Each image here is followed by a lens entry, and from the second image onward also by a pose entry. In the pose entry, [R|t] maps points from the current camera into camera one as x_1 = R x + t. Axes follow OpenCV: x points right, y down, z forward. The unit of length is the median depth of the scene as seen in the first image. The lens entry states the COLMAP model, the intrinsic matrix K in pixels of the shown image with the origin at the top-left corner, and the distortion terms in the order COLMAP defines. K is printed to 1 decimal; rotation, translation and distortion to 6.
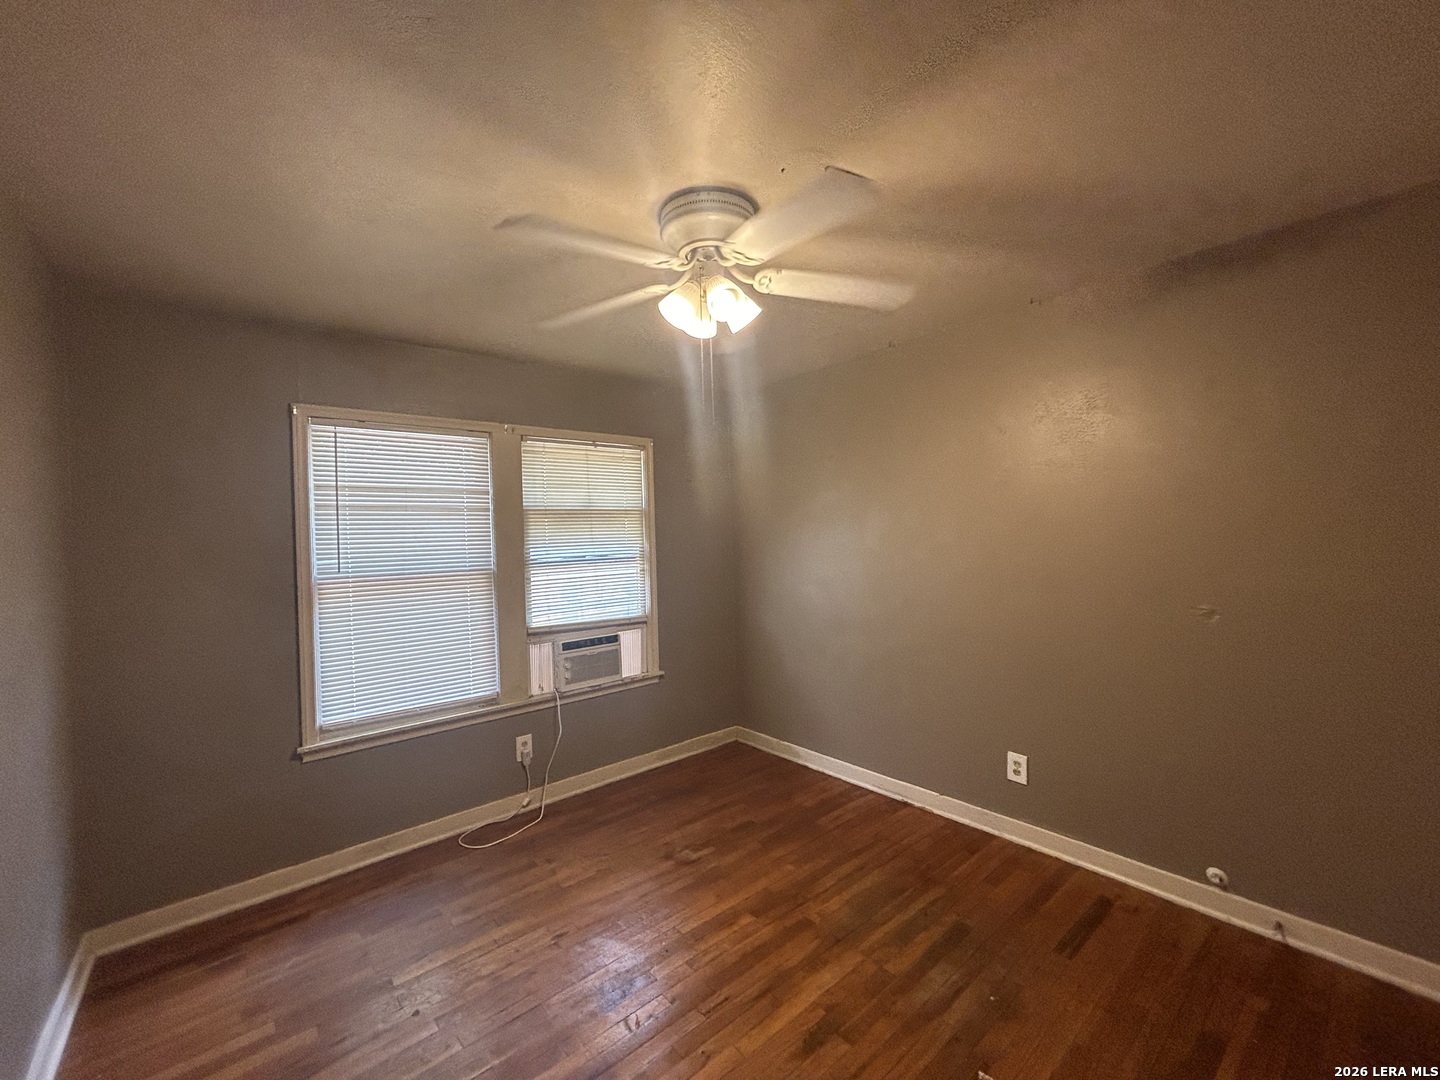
lens RADIAL K [[579.9, 0, 720.0], [0, 579.9, 540.0], [0, 0, 1]] dist [0.003330, 0.000337]
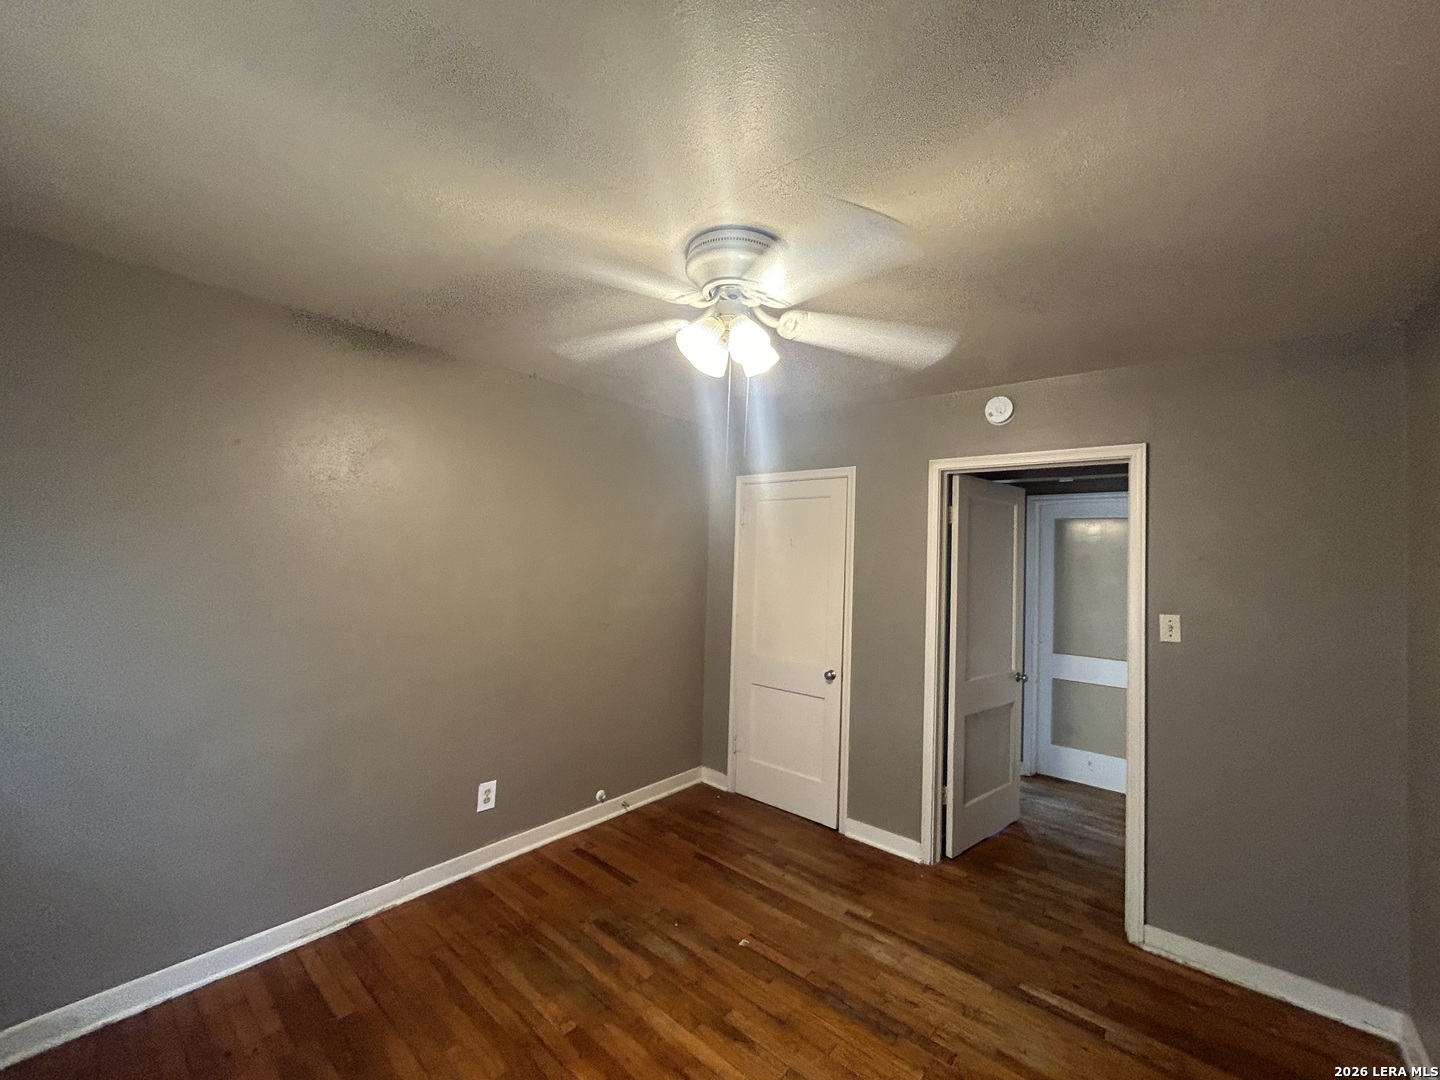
lens RADIAL K [[582.0, 0, 716.9], [0, 582.0, 541.4], [0, 0, 1]] dist [-0.001024, -0.000021]
pose [[-0.158369, 0.055407, 0.985824, -0.742923], [-0.016773, 0.998129, -0.058793, -0.014578], [-0.987238, -0.025846, -0.157143, 0.922909]]
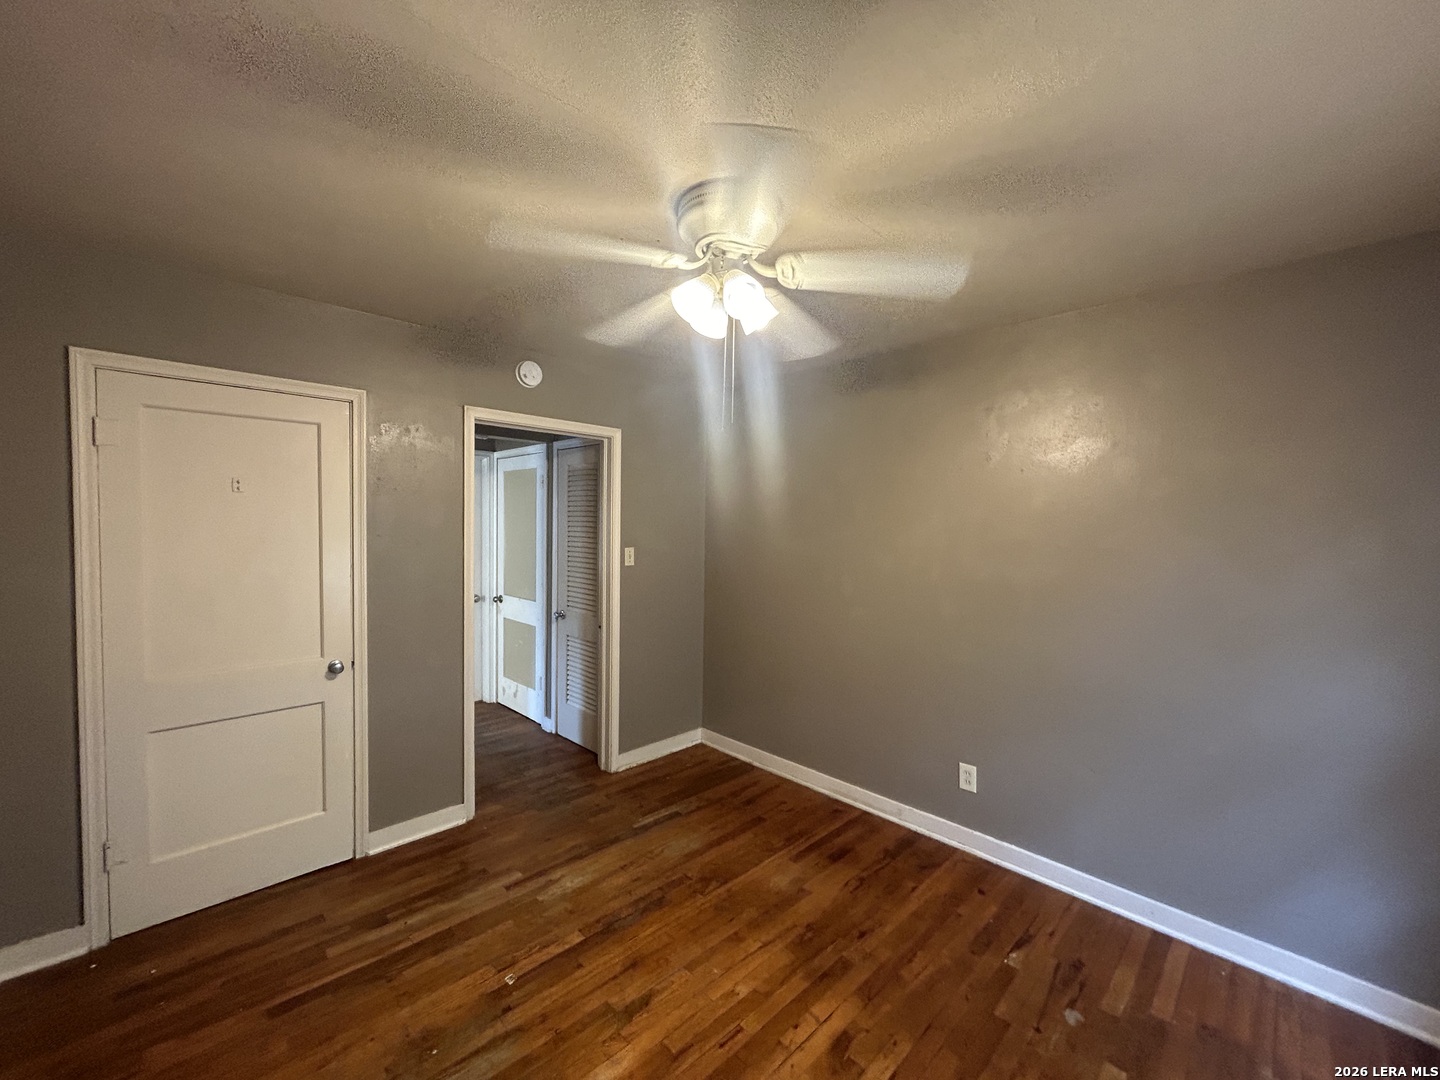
lens RADIAL K [[582.0, 0, 716.9], [0, 582.0, 541.4], [0, 0, 1]] dist [-0.001024, -0.000021]
pose [[-0.997571, 0.021689, -0.066187, 0.051030], [0.018546, 0.998688, 0.047741, -0.046385], [0.067136, 0.046397, -0.996664, 1.545394]]
